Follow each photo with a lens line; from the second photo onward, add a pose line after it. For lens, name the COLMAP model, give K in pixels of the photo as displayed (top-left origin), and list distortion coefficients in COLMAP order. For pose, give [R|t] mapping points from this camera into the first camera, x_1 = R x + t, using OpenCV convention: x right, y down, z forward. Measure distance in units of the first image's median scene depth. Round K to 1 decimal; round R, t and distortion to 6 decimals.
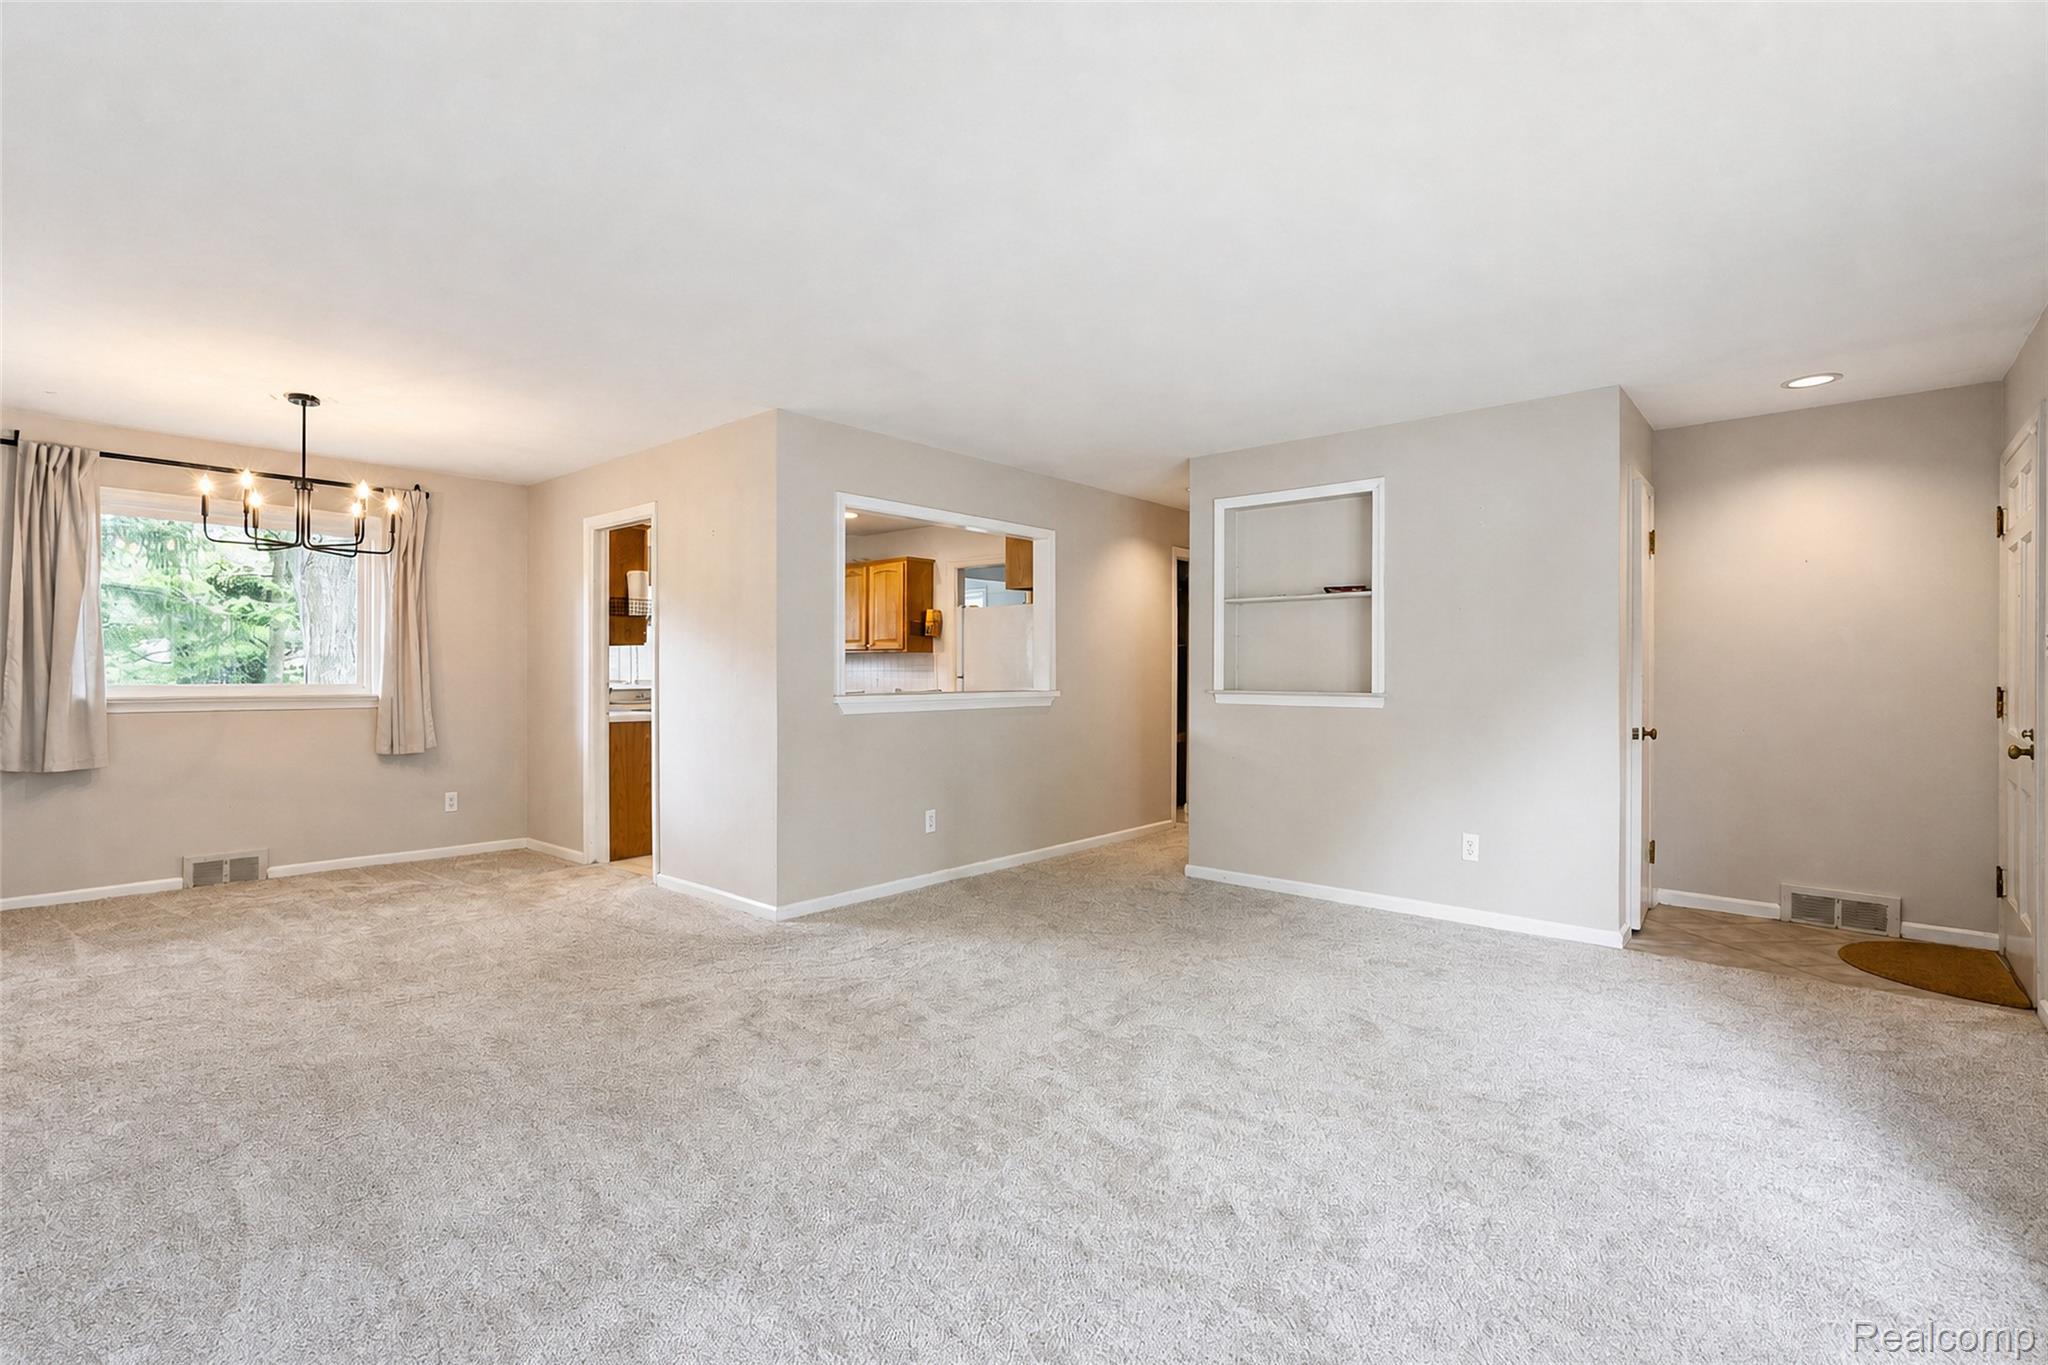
lens RADIAL K [[949.9, 0, 991.7], [0, 949.9, 661.0], [0, 0, 1]] dist [-0.000494, -0.000119]
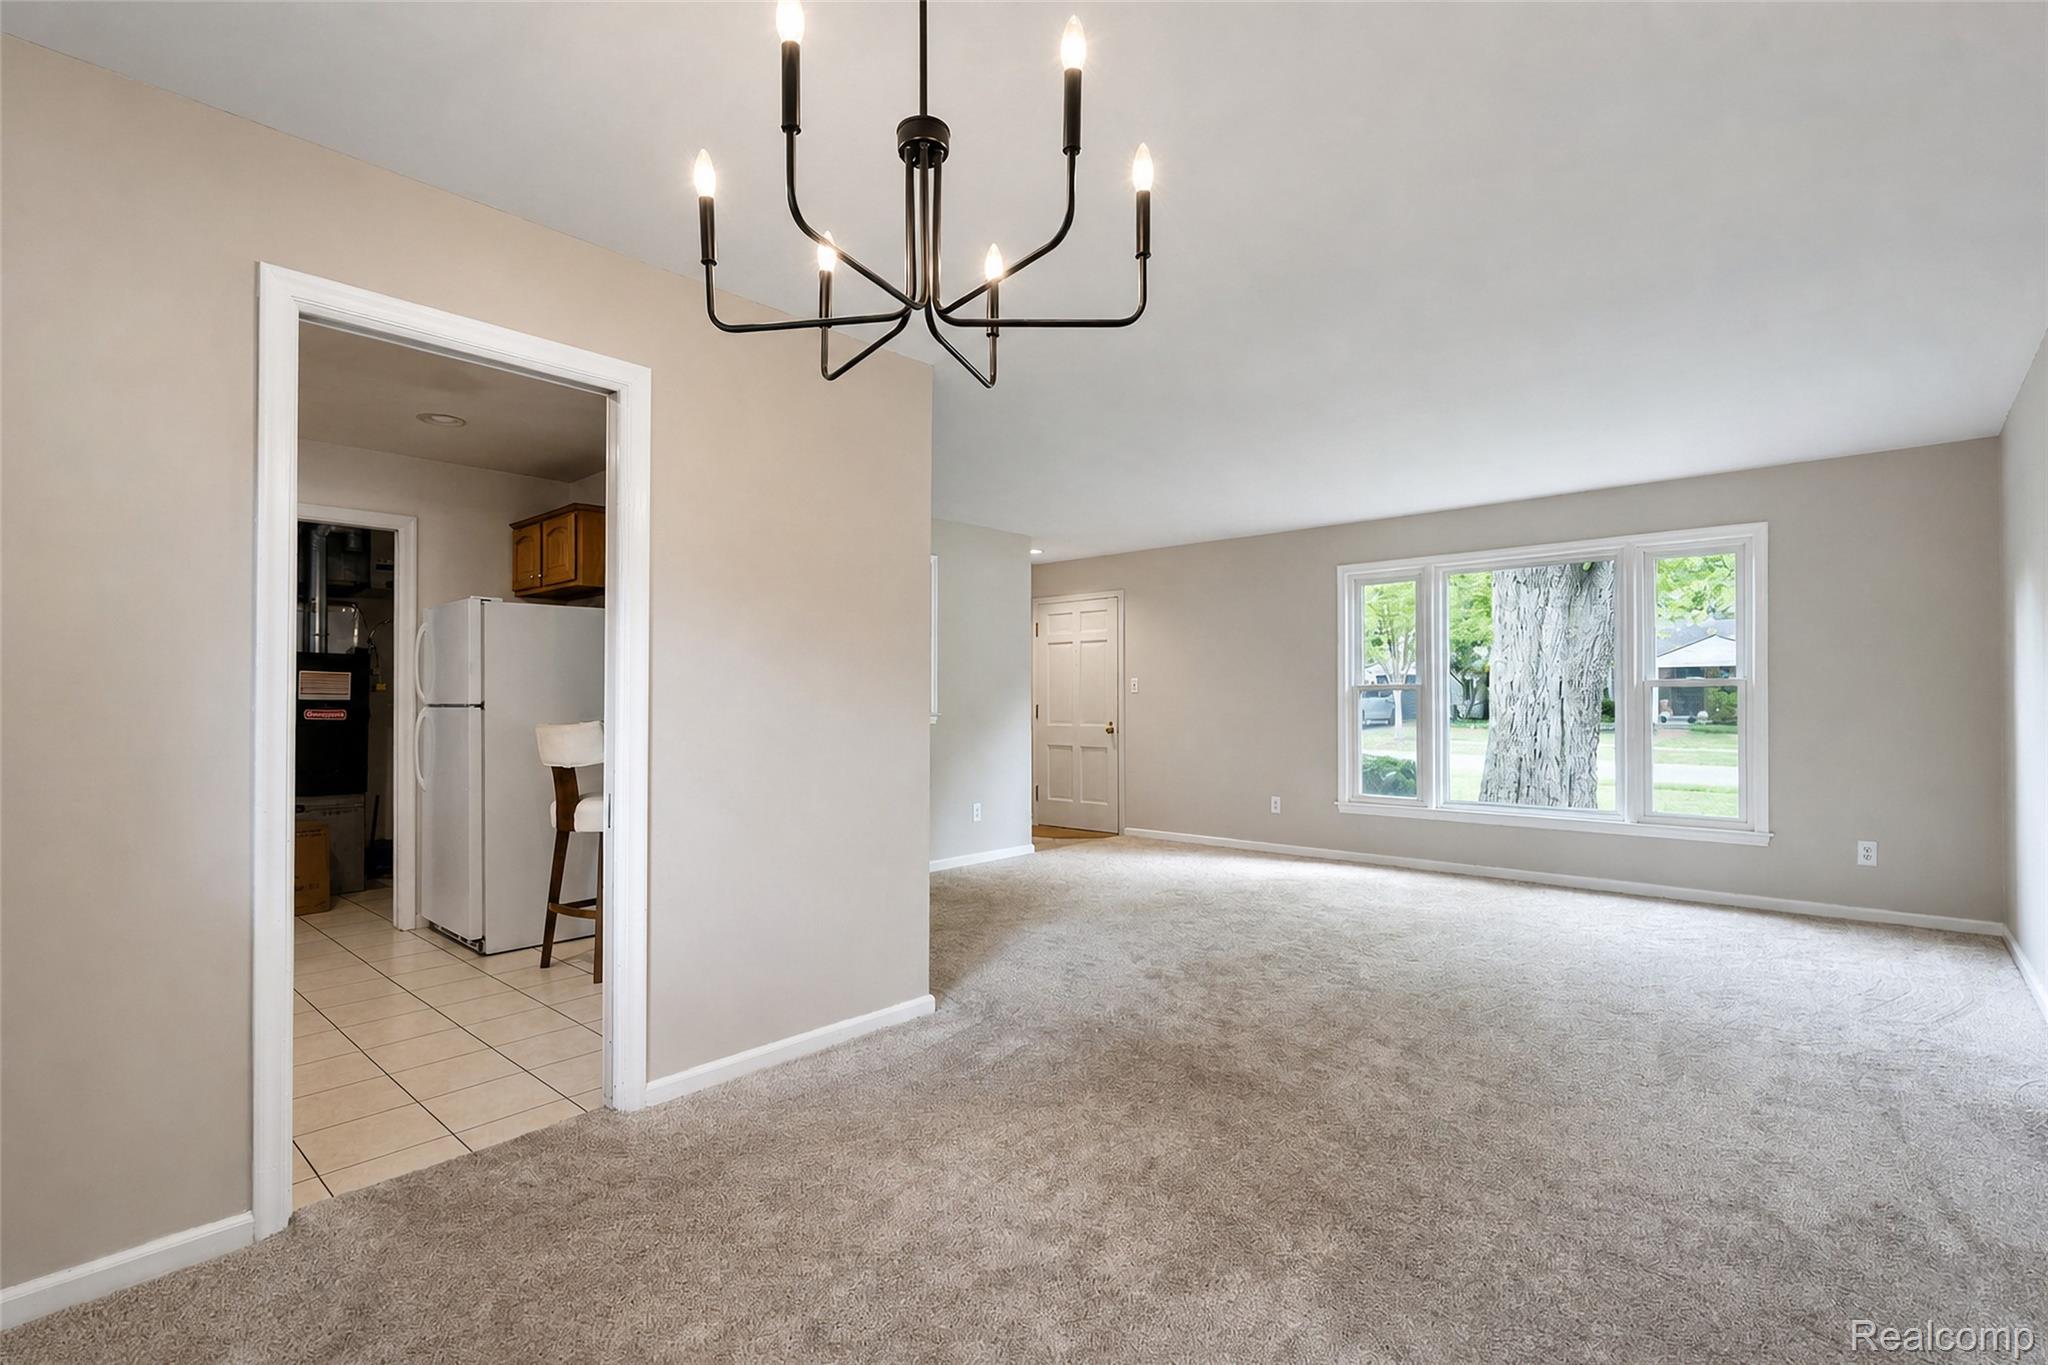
lens RADIAL K [[954.2, 0, 1026.3], [0, 954.2, 698.8], [0, 0, 1]] dist [0.000414, 0.000832]
pose [[0.000017, 0.000602, 1.000000, -0.956435], [-0.009844, 0.999951, -0.000602, 0.012442], [-0.999952, -0.009844, 0.000023, 0.855733]]
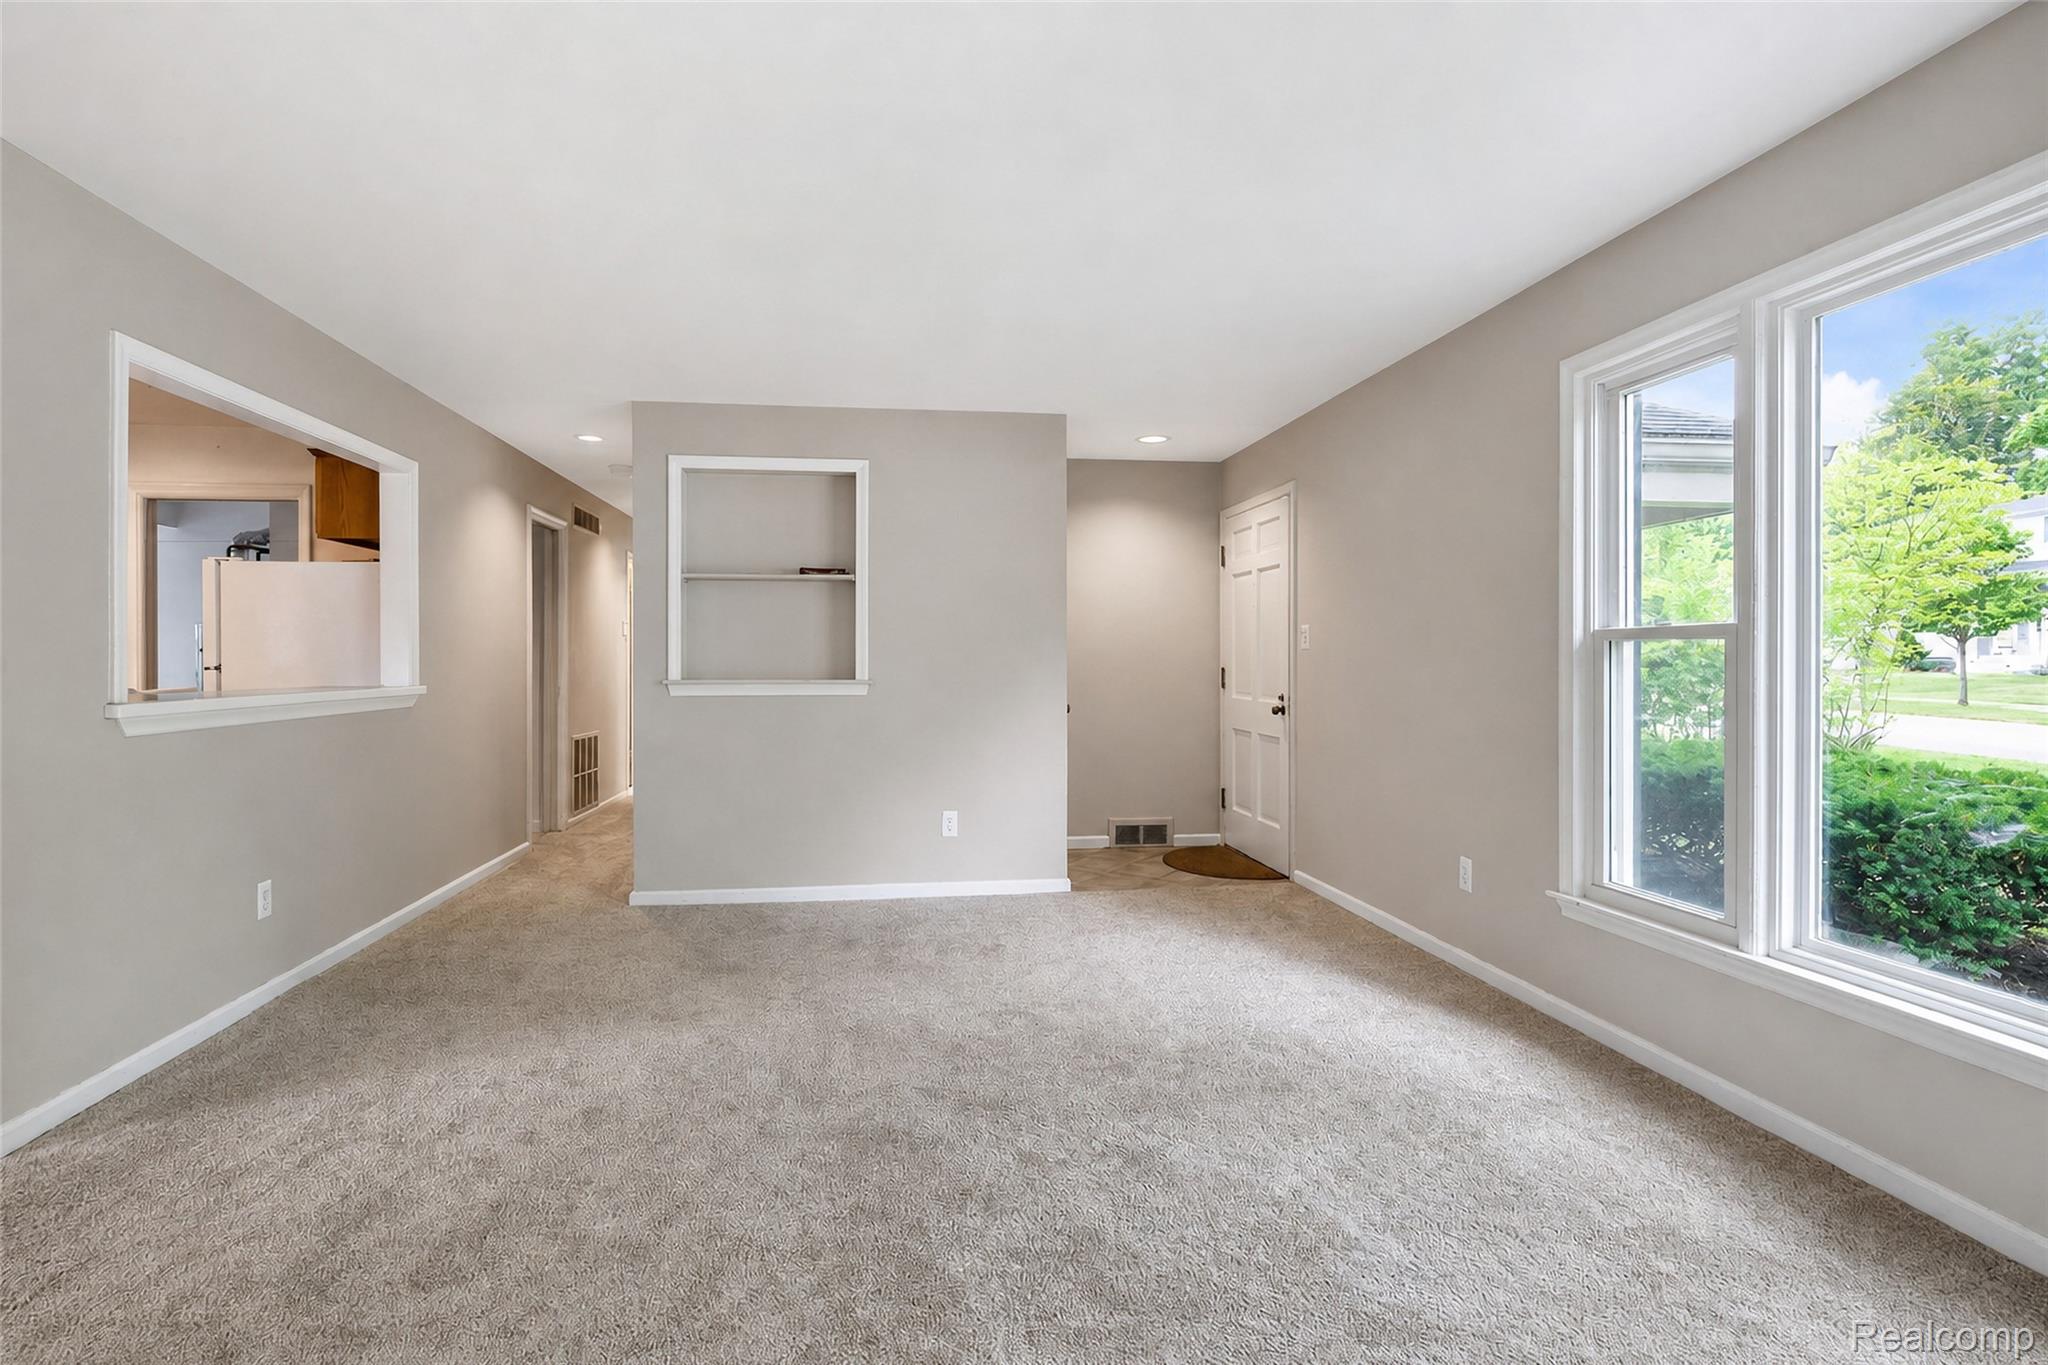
lens RADIAL K [[949.9, 0, 991.7], [0, 949.9, 661.0], [0, 0, 1]] dist [-0.000494, -0.000119]
pose [[0.647615, -0.003679, 0.761959, -0.251321], [-0.005755, 0.999936, 0.009719, 0.004163], [-0.761946, -0.010679, 0.647553, 0.260086]]
